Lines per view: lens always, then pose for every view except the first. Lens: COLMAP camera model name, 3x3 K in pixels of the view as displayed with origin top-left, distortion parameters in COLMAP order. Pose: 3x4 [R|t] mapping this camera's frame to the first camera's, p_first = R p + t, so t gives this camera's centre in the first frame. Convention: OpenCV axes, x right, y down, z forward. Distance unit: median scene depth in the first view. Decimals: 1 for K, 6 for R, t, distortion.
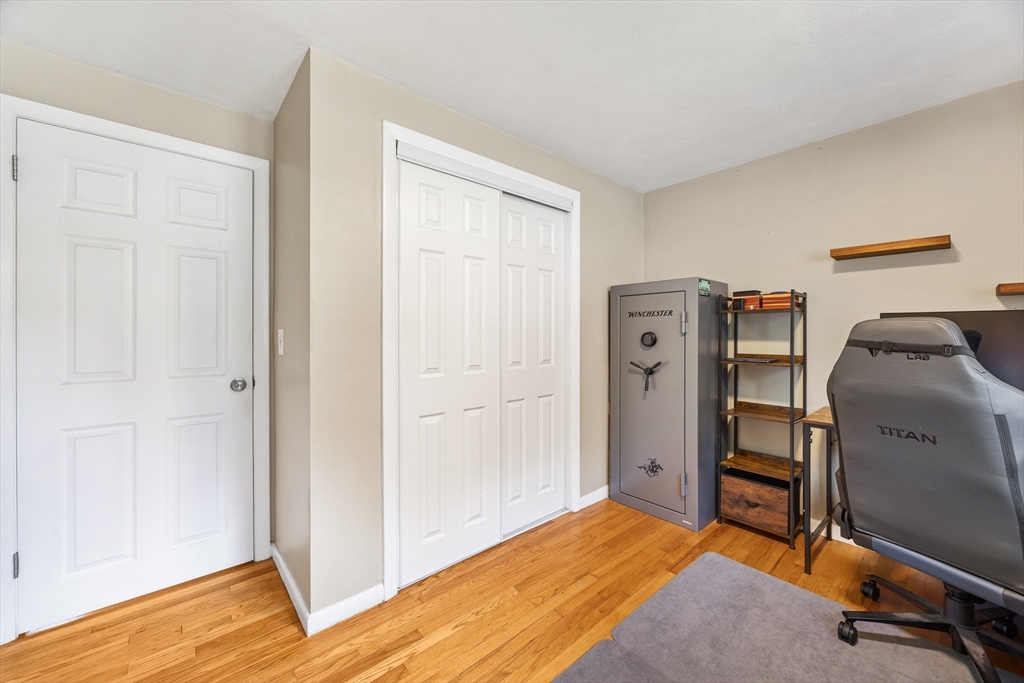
lens RADIAL K [[390.1, 0, 517.2], [0, 390.1, 335.8], [0, 0, 1]] dist [-0.000049, -0.000225]
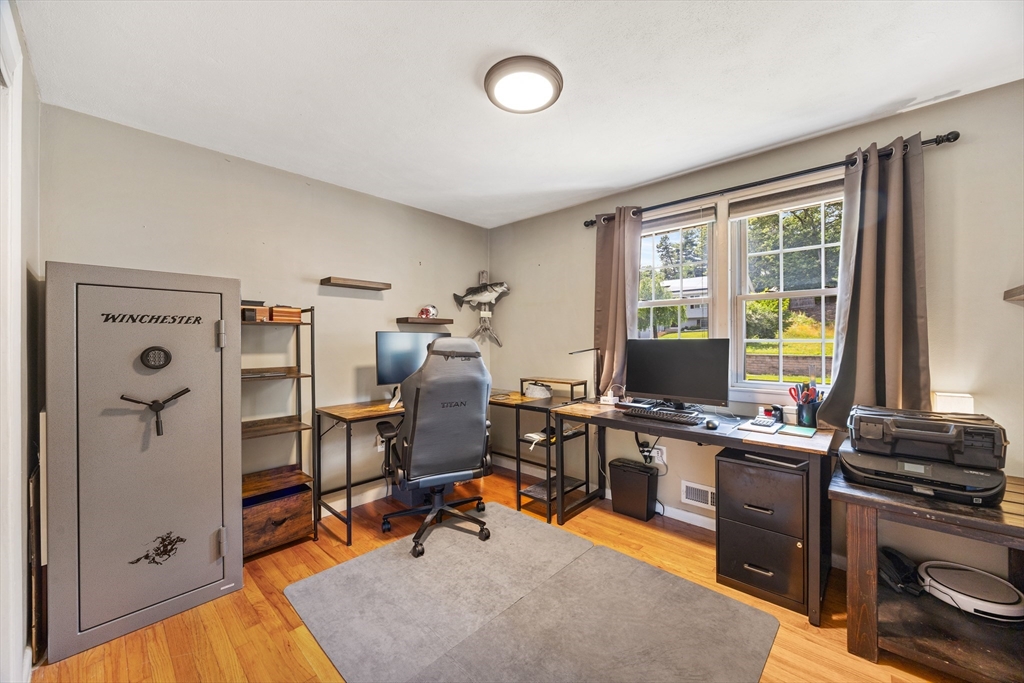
lens RADIAL K [[390.1, 0, 517.2], [0, 390.1, 335.8], [0, 0, 1]] dist [-0.000049, -0.000225]
pose [[-0.104007, 0.011796, 0.994507, -0.428466], [0.008277, 0.999905, -0.010995, -0.017473], [-0.994542, 0.007088, -0.104095, 0.503807]]
